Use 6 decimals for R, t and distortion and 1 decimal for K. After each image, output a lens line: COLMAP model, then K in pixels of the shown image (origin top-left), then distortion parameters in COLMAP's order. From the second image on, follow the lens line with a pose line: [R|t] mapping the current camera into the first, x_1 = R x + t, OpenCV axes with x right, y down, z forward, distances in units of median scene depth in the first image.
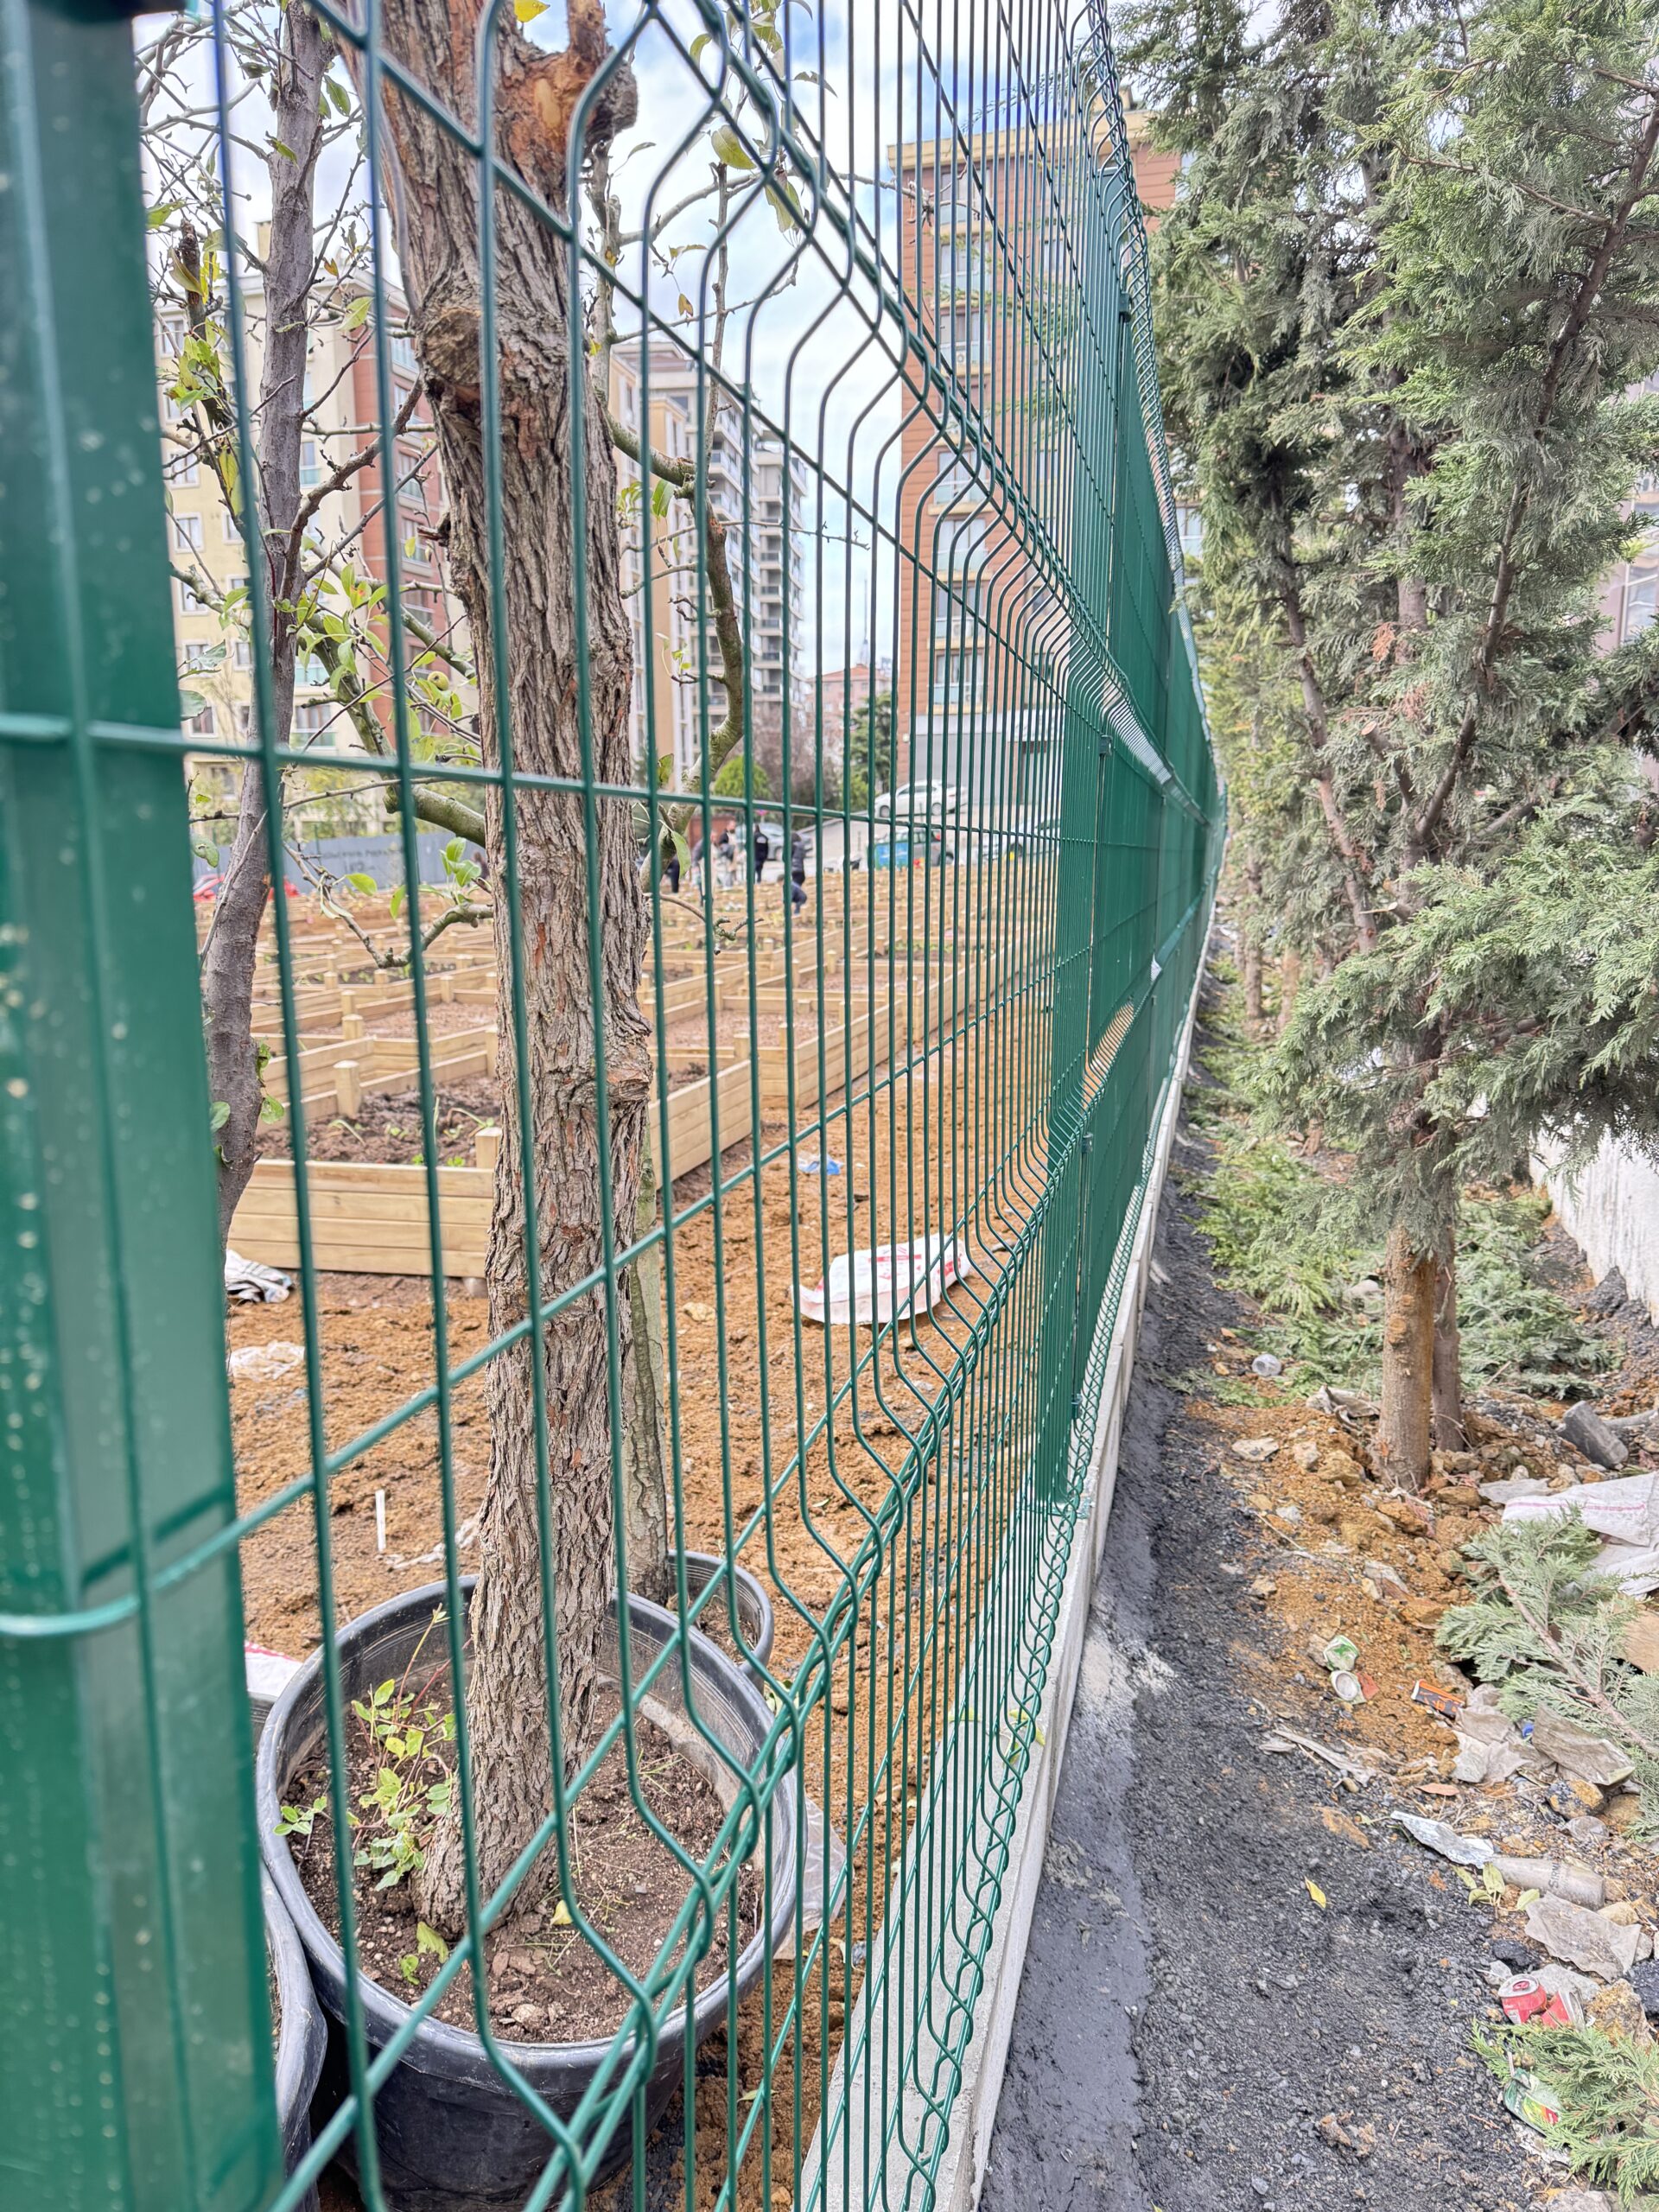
lens RADIAL K [[1549.3, 0, 828.5], [0, 1549.3, 1118.5], [0, 0, 1]] dist [0.040988, -0.044845]
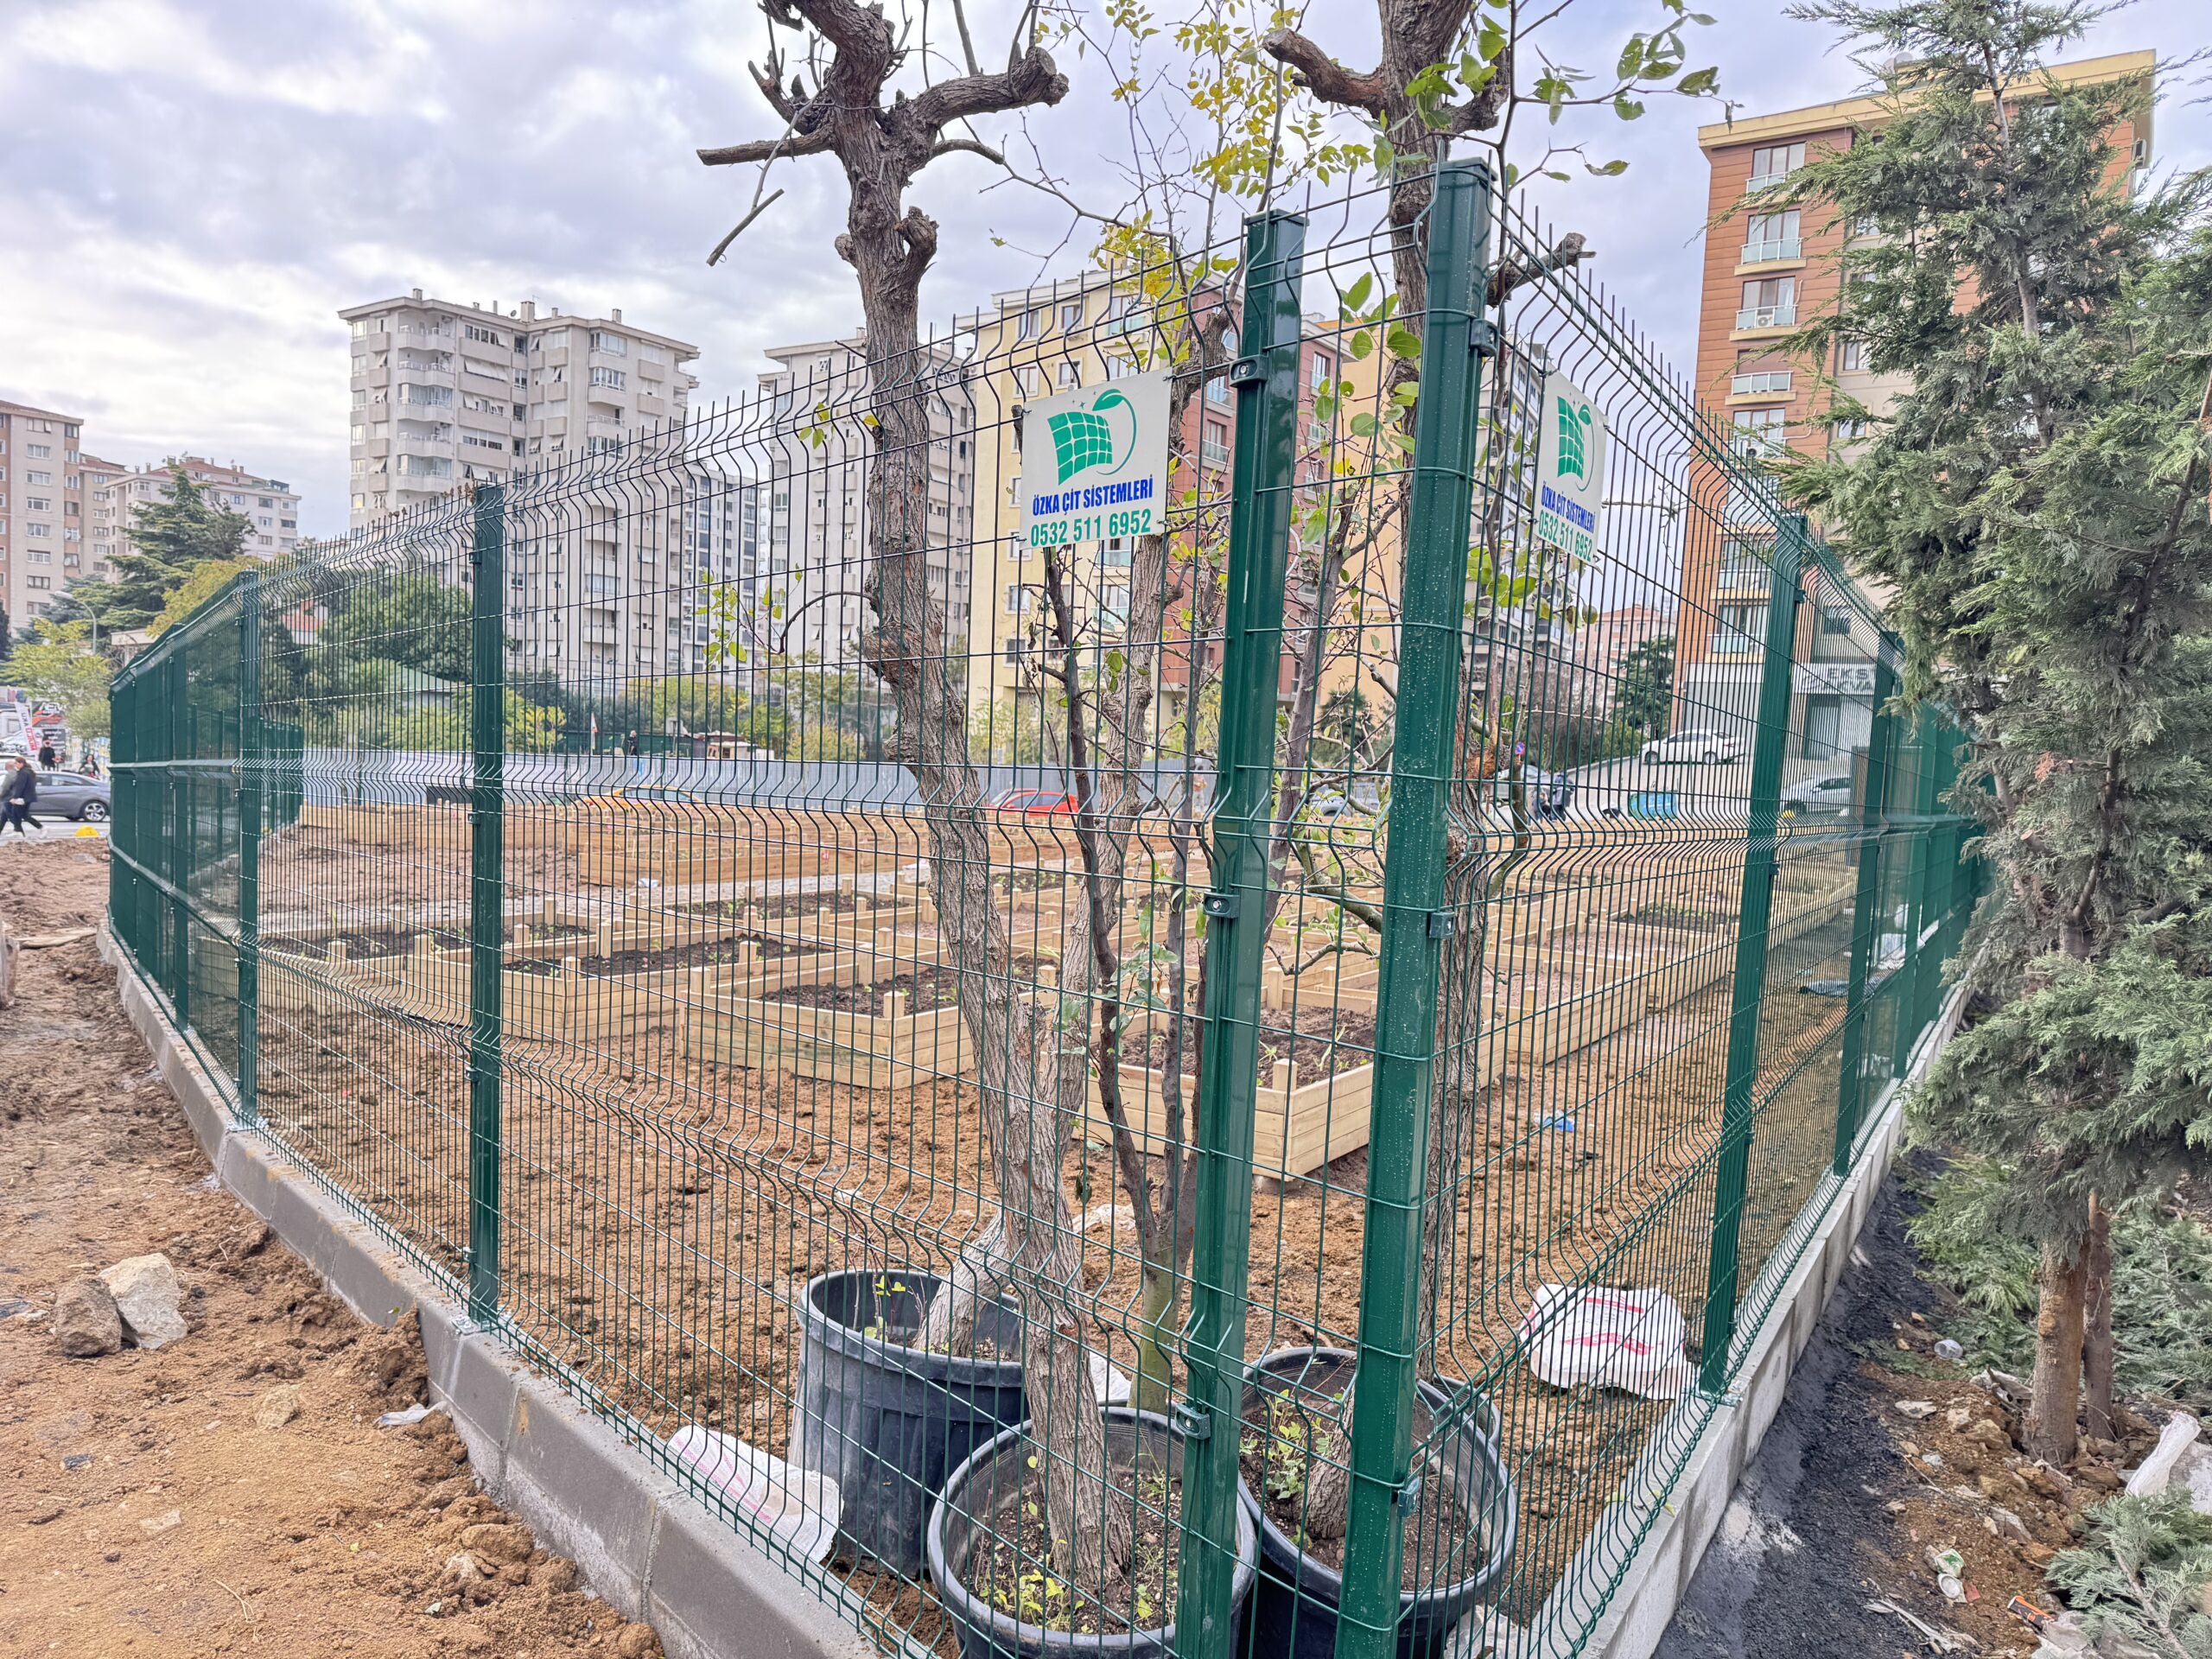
lens RADIAL K [[1549.3, 0, 1113.5], [0, 1549.3, 837.3], [0, 0, 1]] dist [0.040988, -0.044845]
pose [[0.954501, 0.068255, -0.290293, 0.004770], [-0.105448, 0.987816, -0.114459, -0.025545], [0.278943, 0.139862, 0.950068, -0.487152]]
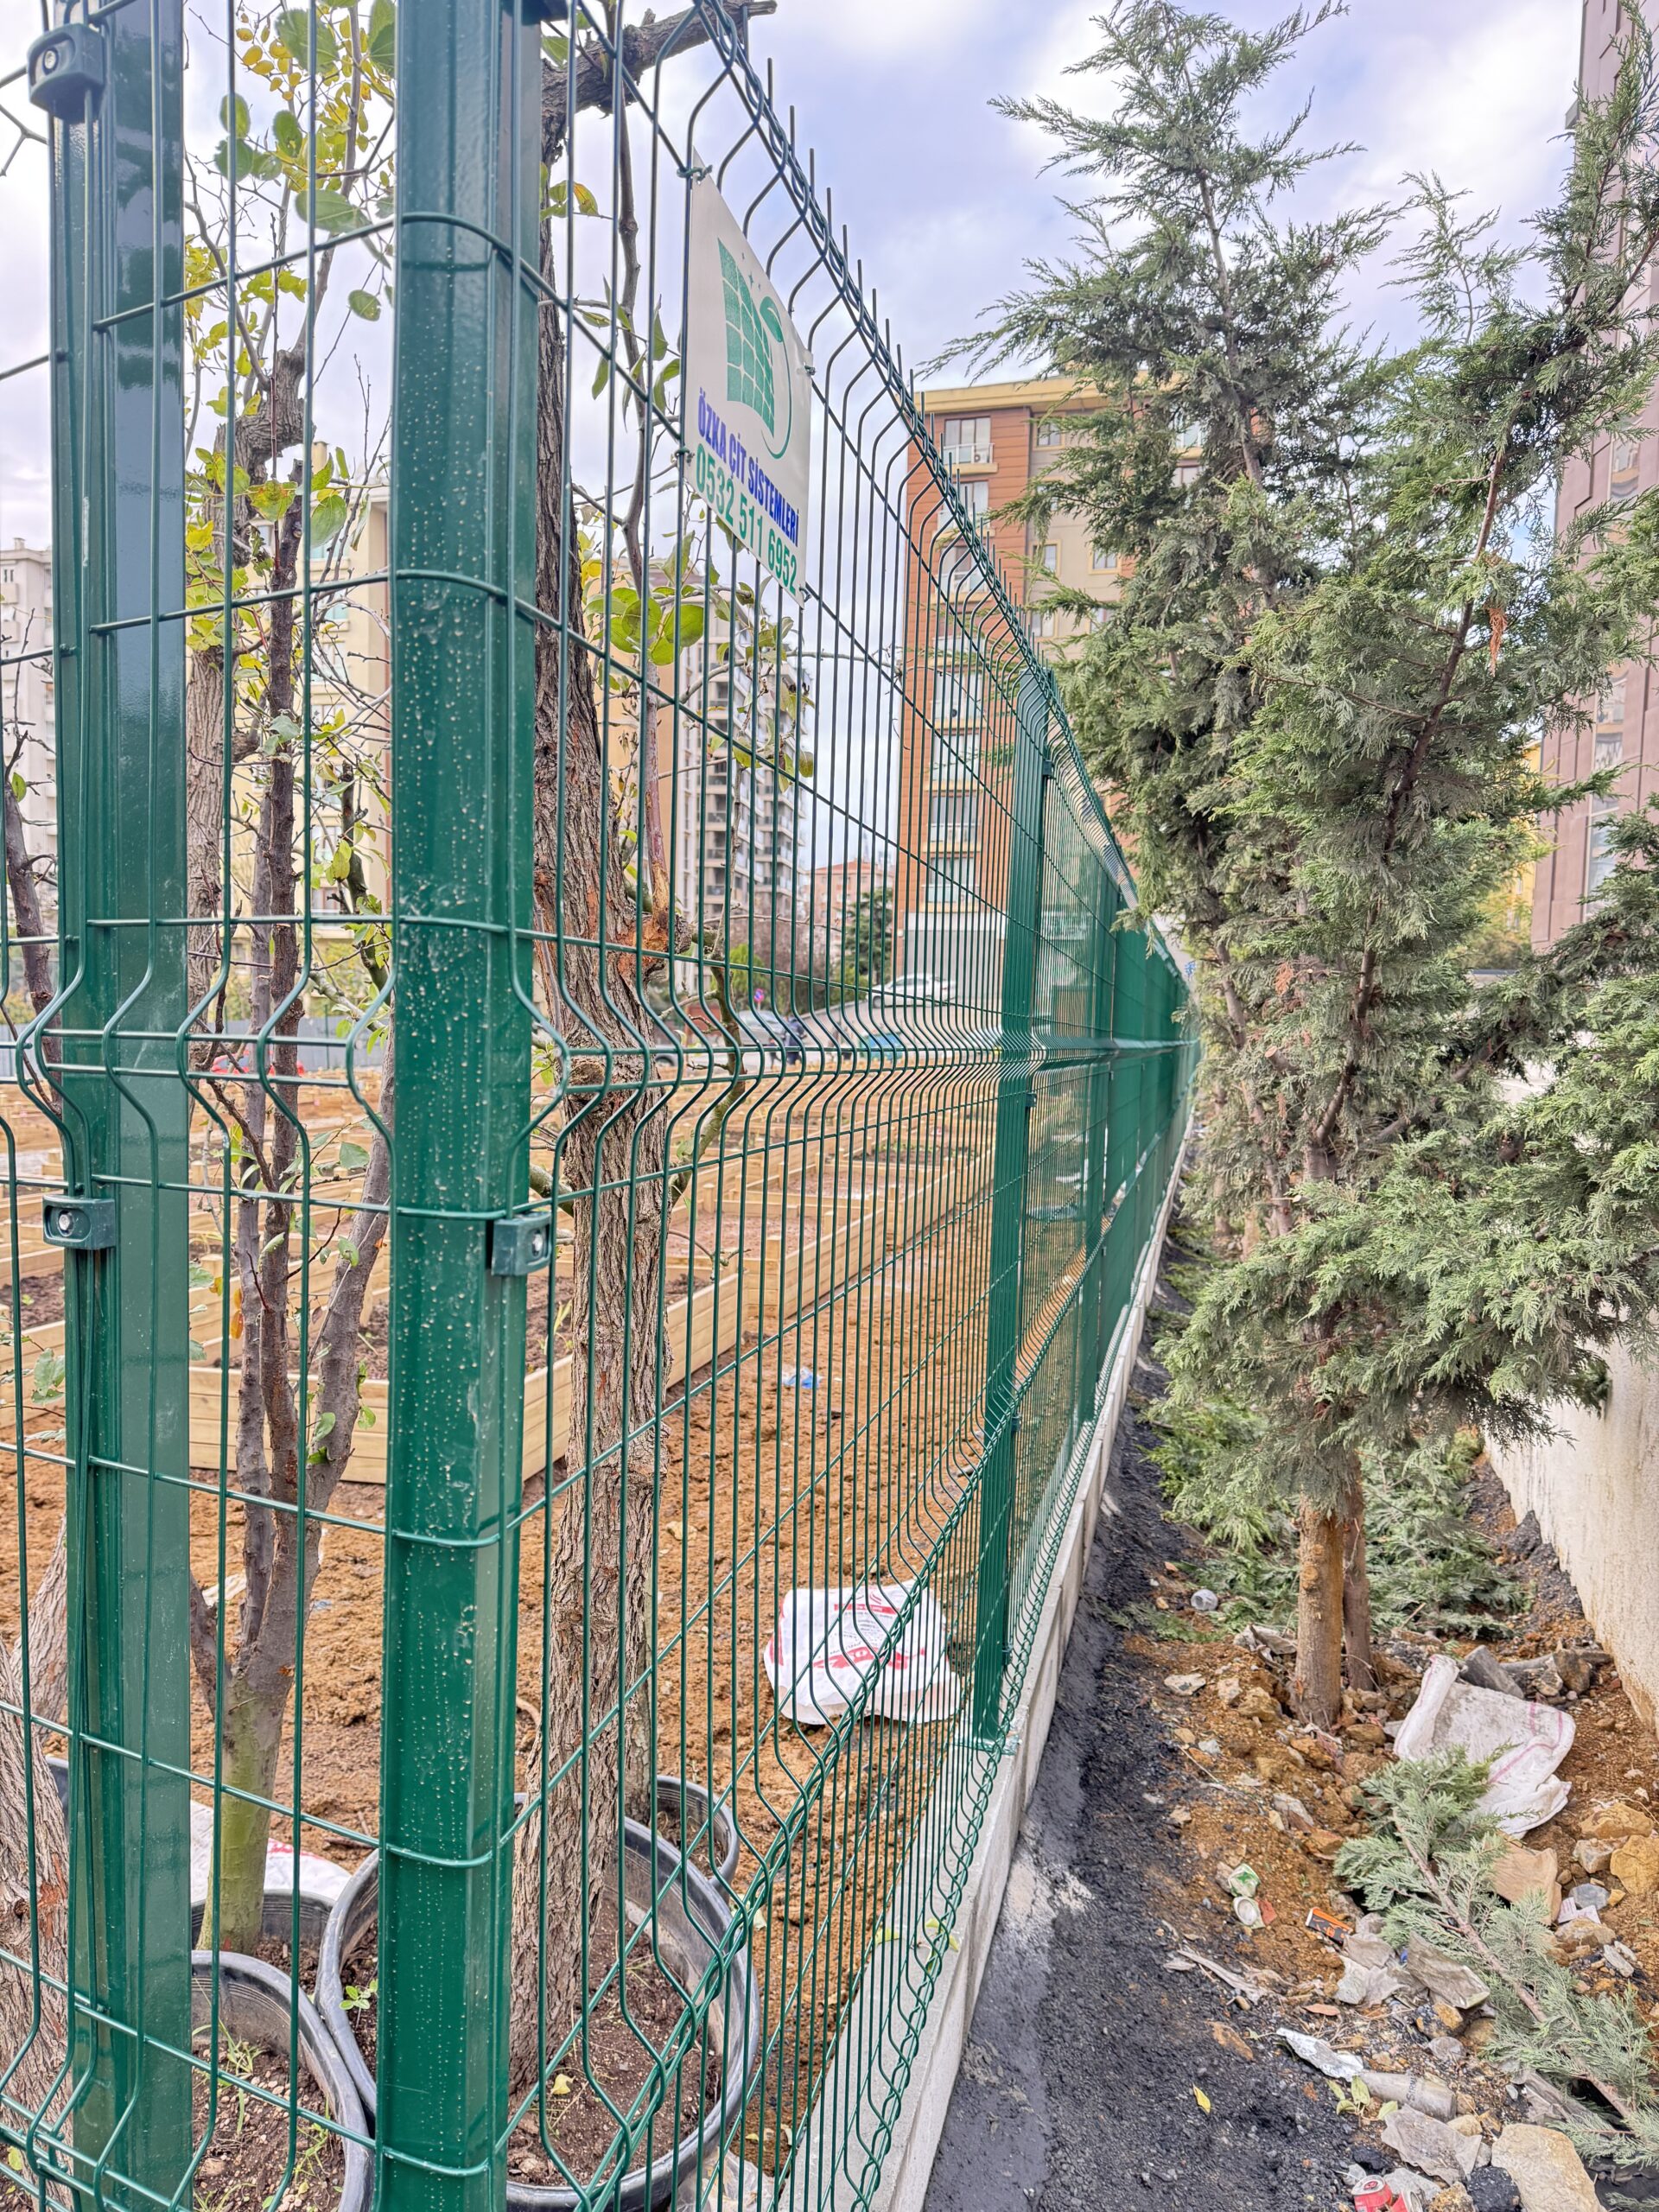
lens RADIAL K [[1549.3, 0, 823.3], [0, 1549.3, 1114.7], [0, 0, 1]] dist [0.040988, -0.044845]
pose [[0.999619, 0.027566, 0.001480, 0.008537], [-0.027202, 0.992707, -0.117443, -0.063885], [-0.004707, 0.117358, 0.993079, -0.178374]]
